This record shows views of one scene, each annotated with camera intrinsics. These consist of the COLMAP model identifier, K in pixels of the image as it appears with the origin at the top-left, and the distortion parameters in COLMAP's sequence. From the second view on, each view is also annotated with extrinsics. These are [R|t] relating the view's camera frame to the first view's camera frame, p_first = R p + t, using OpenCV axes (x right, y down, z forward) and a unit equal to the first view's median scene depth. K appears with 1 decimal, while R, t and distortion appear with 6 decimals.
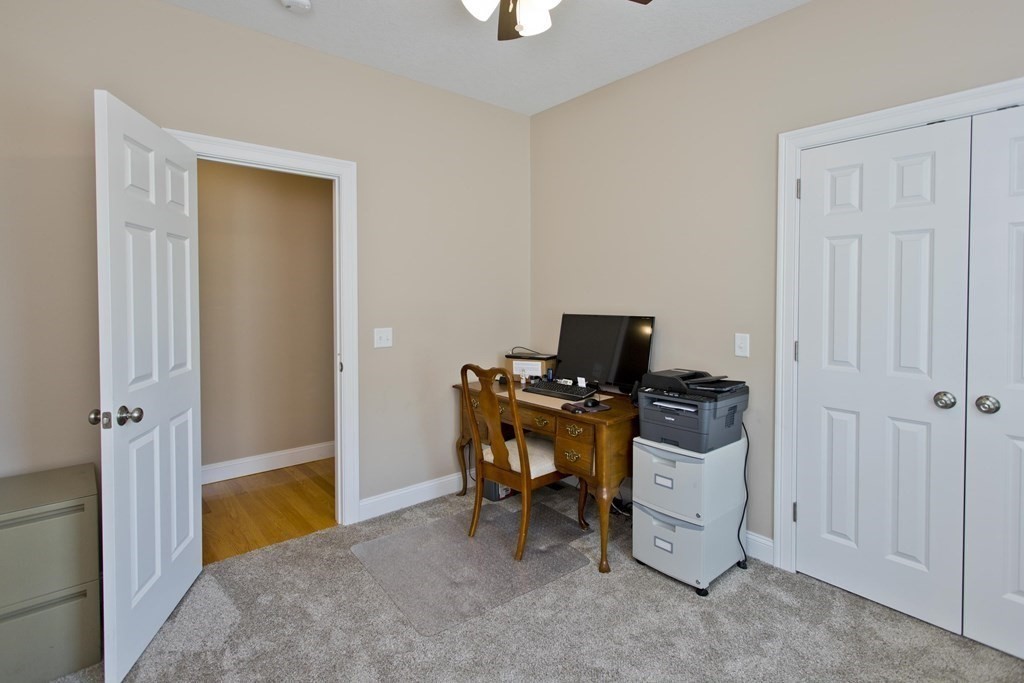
lens RADIAL K [[496.1, 0, 508.7], [0, 496.1, 324.0], [0, 0, 1]] dist [0.031471, 0.000351]
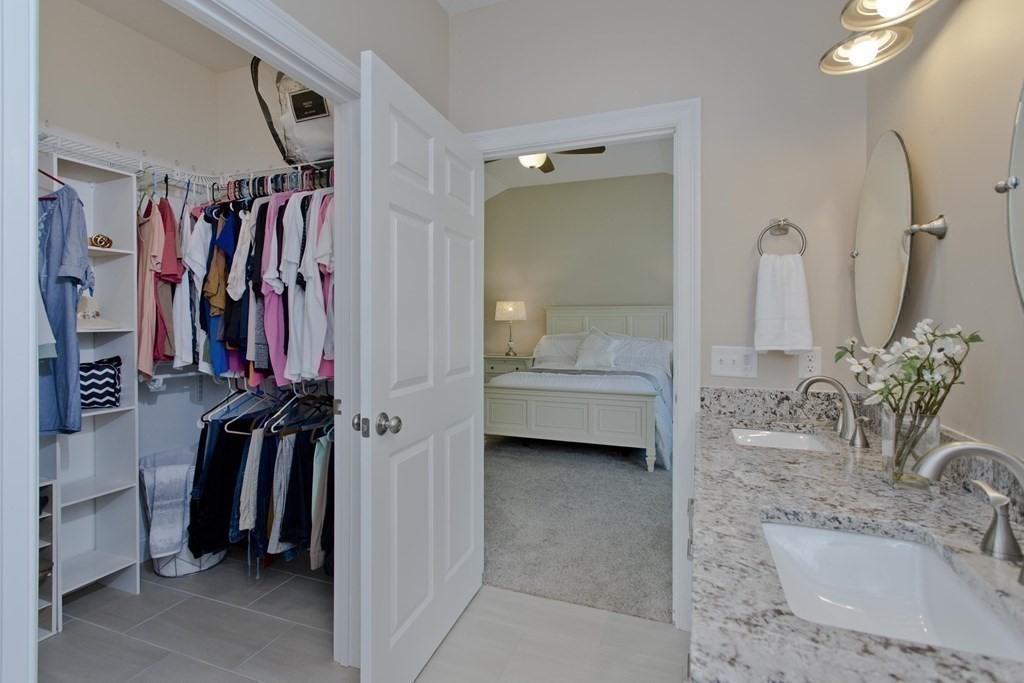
lens RADIAL K [[496.1, 0, 508.7], [0, 496.1, 324.0], [0, 0, 1]] dist [0.031471, 0.000351]
pose [[0.850588, 0.002699, -0.525825, -0.123313], [-0.018700, 0.999510, -0.025120, 0.026293], [0.525499, 0.031199, 0.850222, 0.371851]]
